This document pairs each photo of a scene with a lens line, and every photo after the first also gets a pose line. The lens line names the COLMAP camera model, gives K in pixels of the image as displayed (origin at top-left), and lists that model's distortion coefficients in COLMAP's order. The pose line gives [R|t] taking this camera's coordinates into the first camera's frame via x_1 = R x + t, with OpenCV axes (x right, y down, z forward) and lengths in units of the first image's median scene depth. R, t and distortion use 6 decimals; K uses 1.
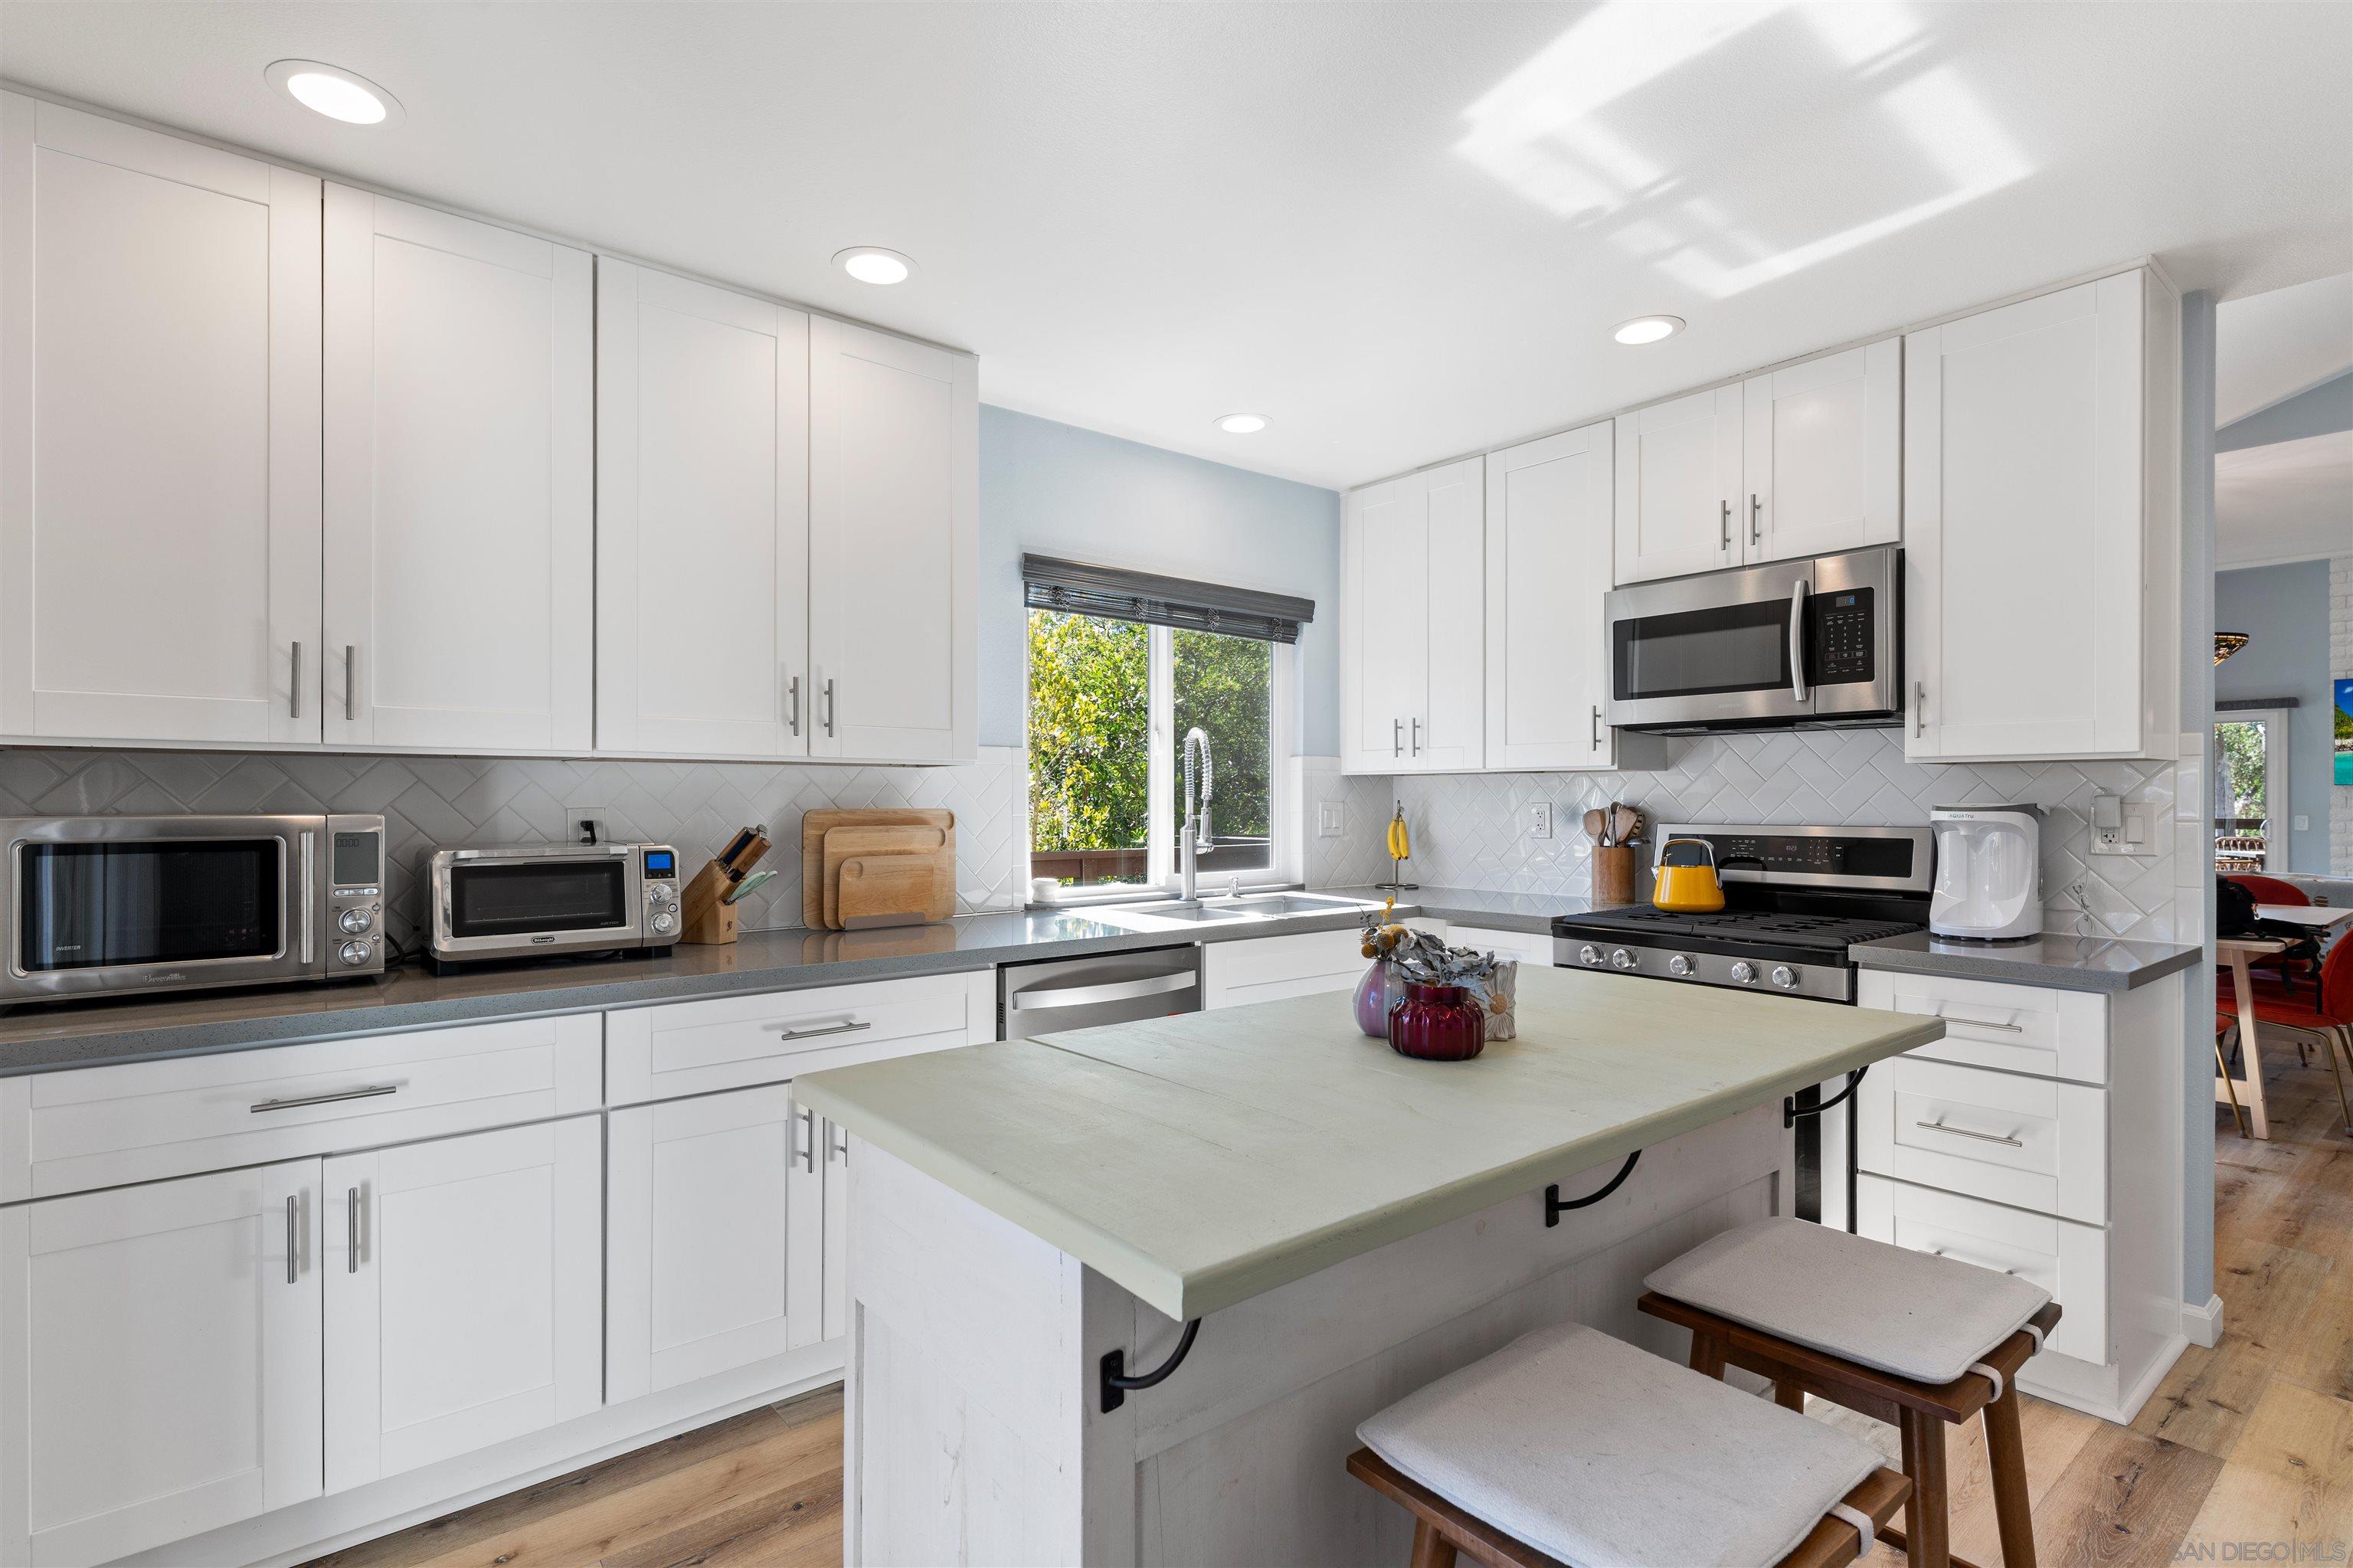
lens RADIAL K [[1133.1, 0, 1164.3], [0, 1133.1, 798.1], [0, 0, 1]] dist [0.005062, -0.001742]
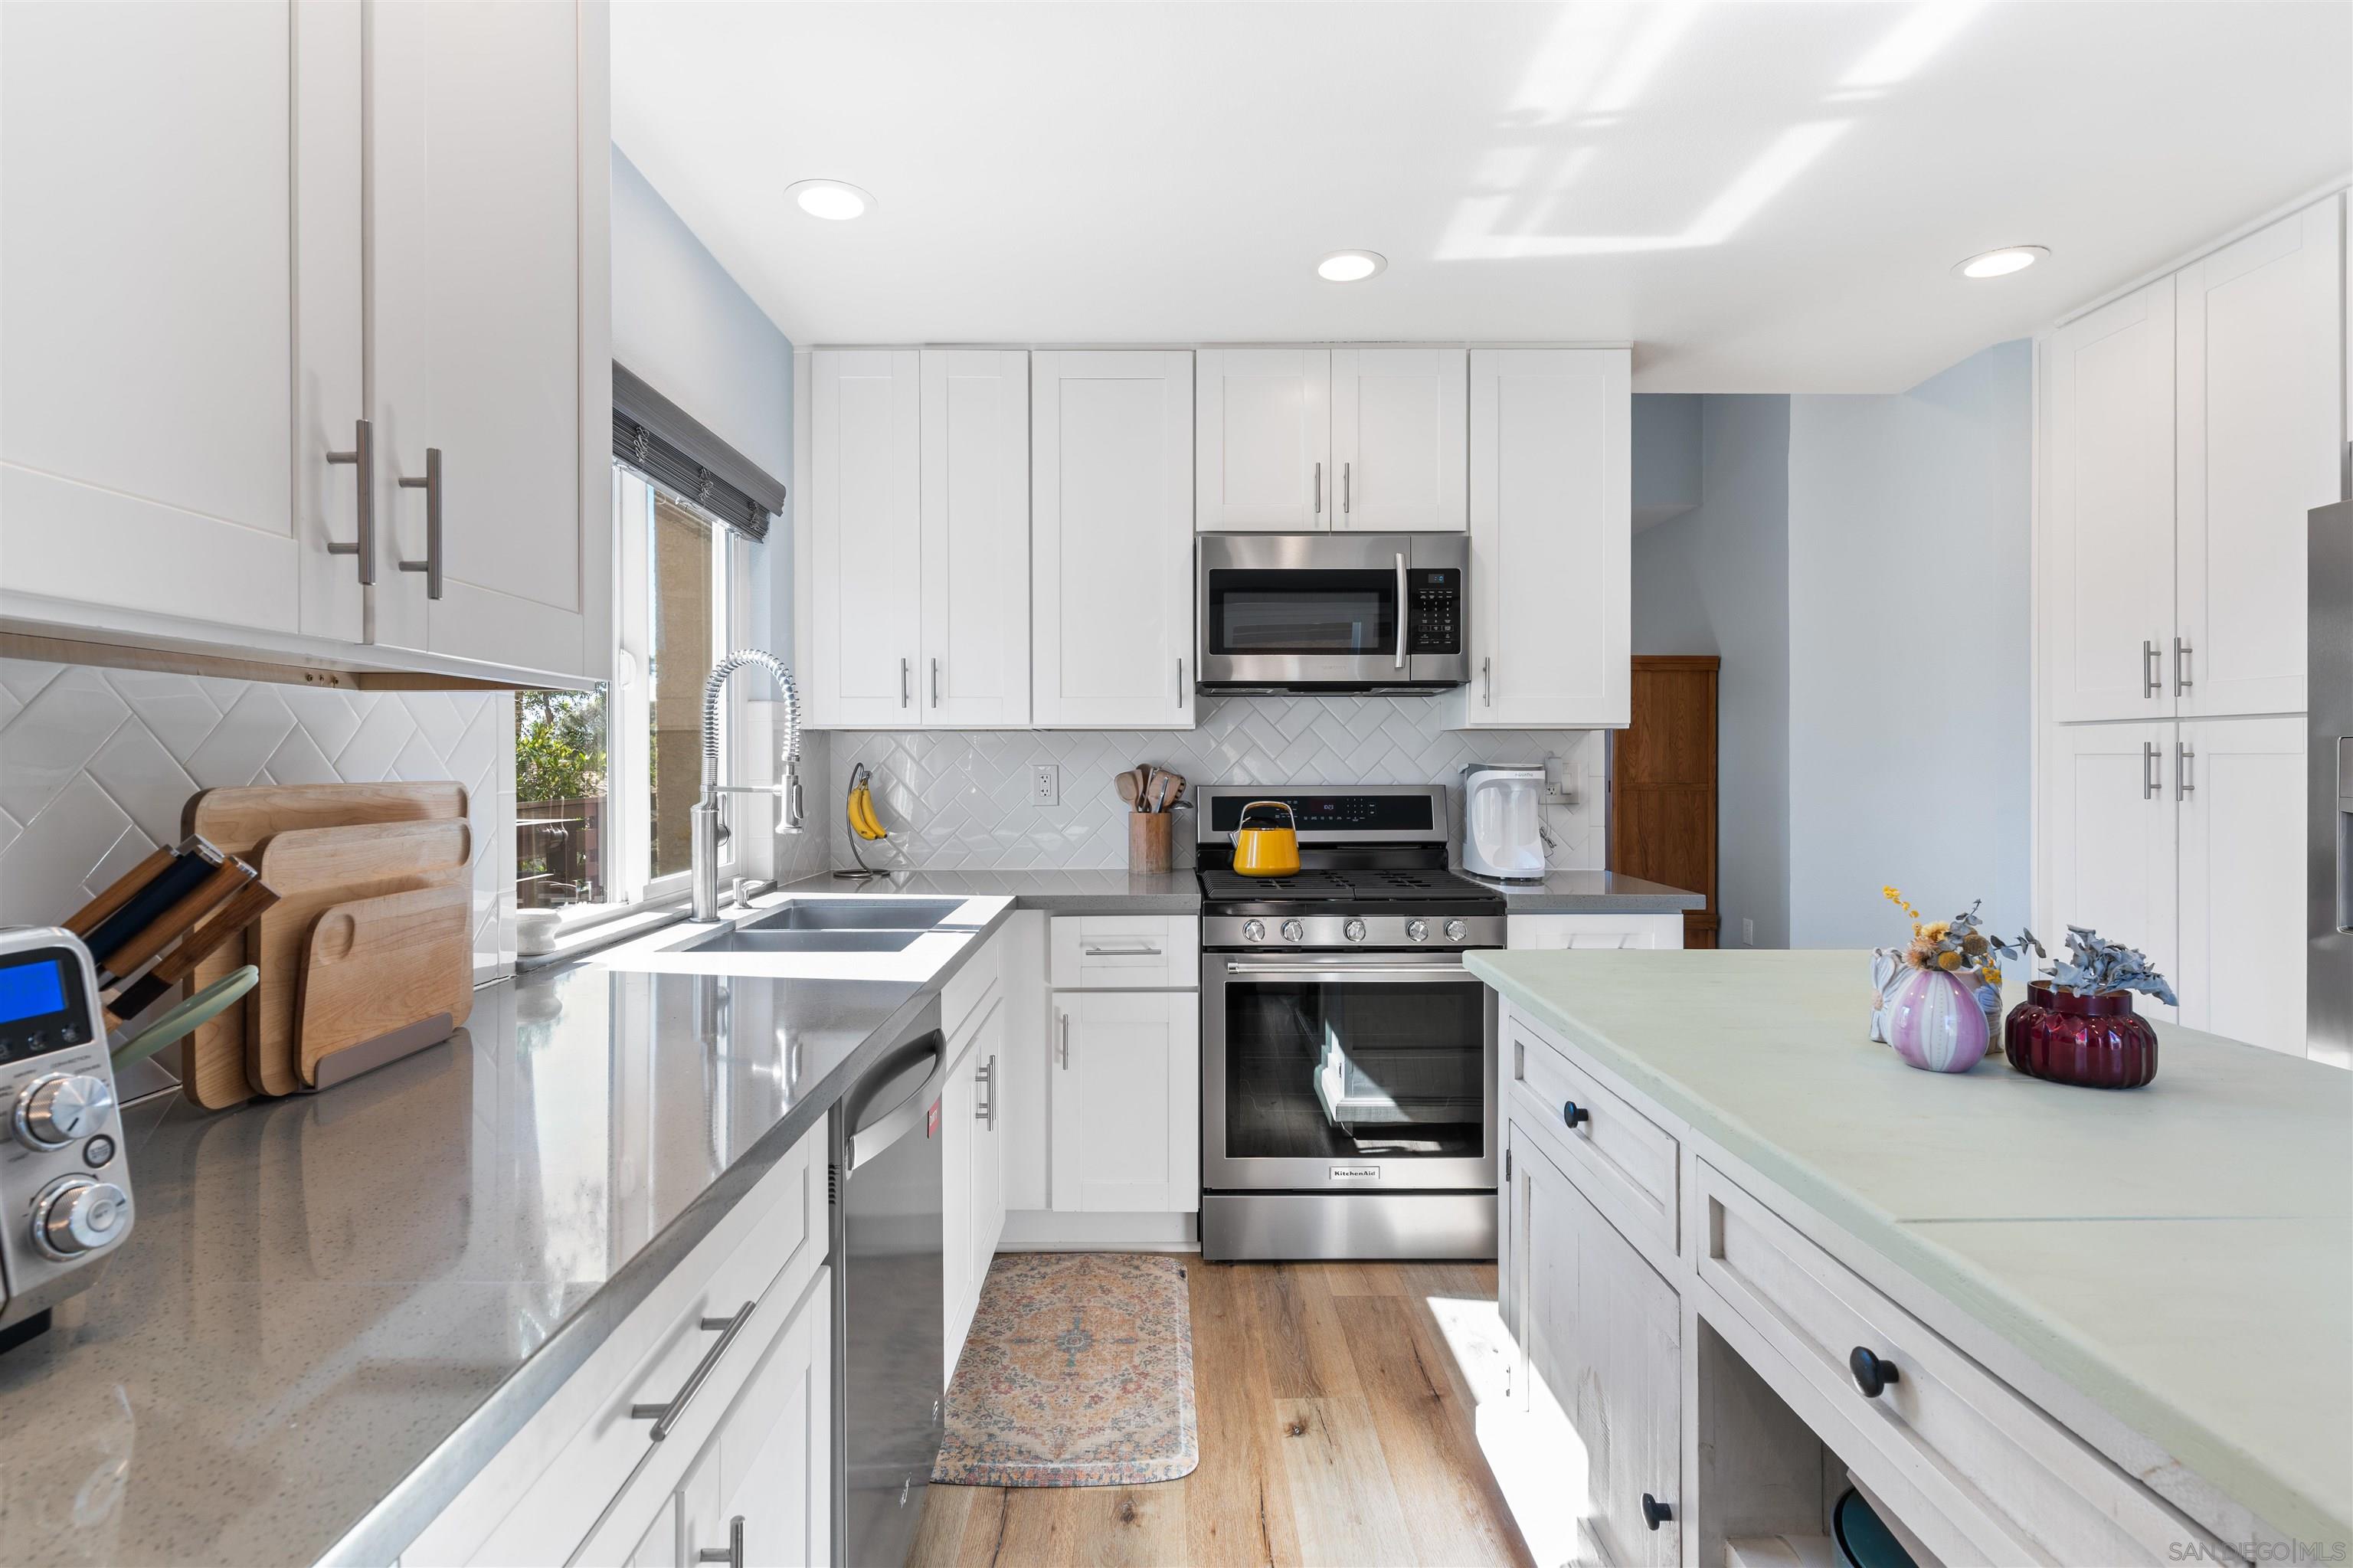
lens RADIAL K [[1133.1, 0, 1169.2], [0, 1133.1, 762.1], [0, 0, 1]] dist [0.005062, -0.001742]
pose [[0.624110, -0.000952, 0.781336, -0.396058], [0.000485, 1.000000, 0.000831, 0.001313], [-0.781337, -0.000140, 0.624110, 0.506882]]
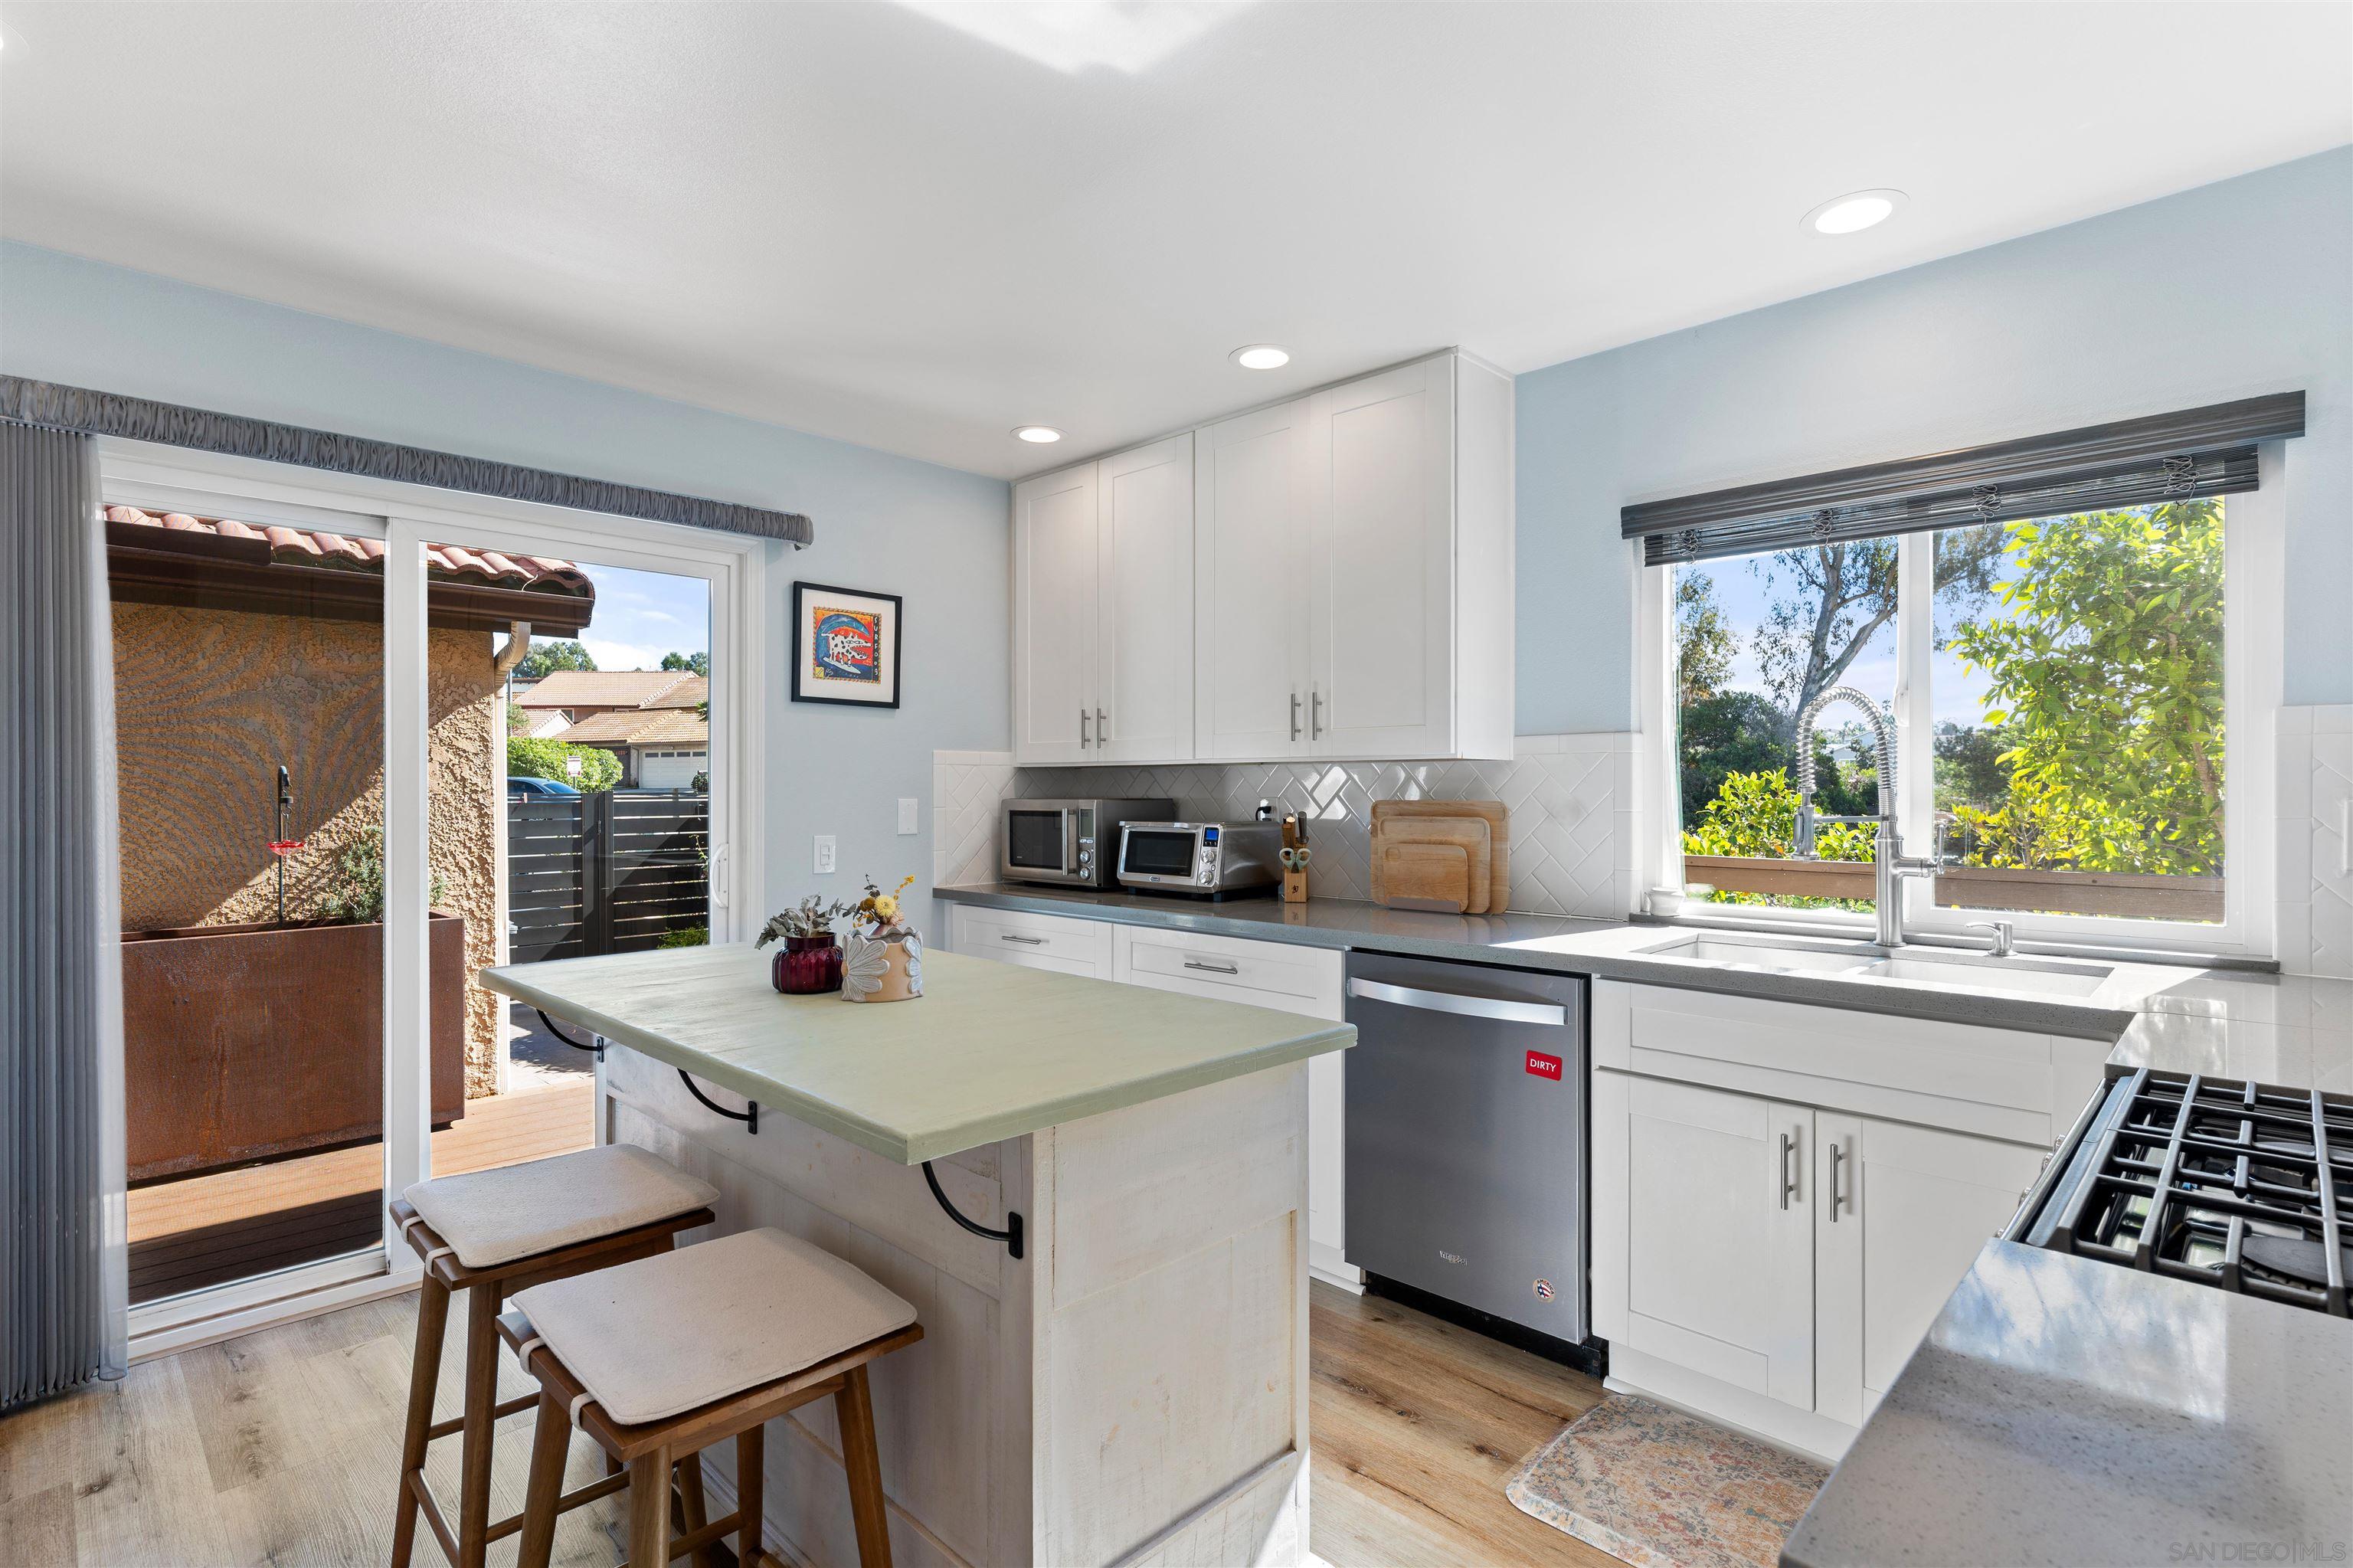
lens RADIAL K [[1133.1, 0, 1183.8], [0, 1133.1, 793.6], [0, 0, 1]] dist [0.005062, -0.001742]
pose [[0.121864, 0.003464, -0.992541, 0.800986], [0.000942, 0.999993, 0.003606, -0.001273], [0.992546, -0.001374, 0.121860, 0.643796]]
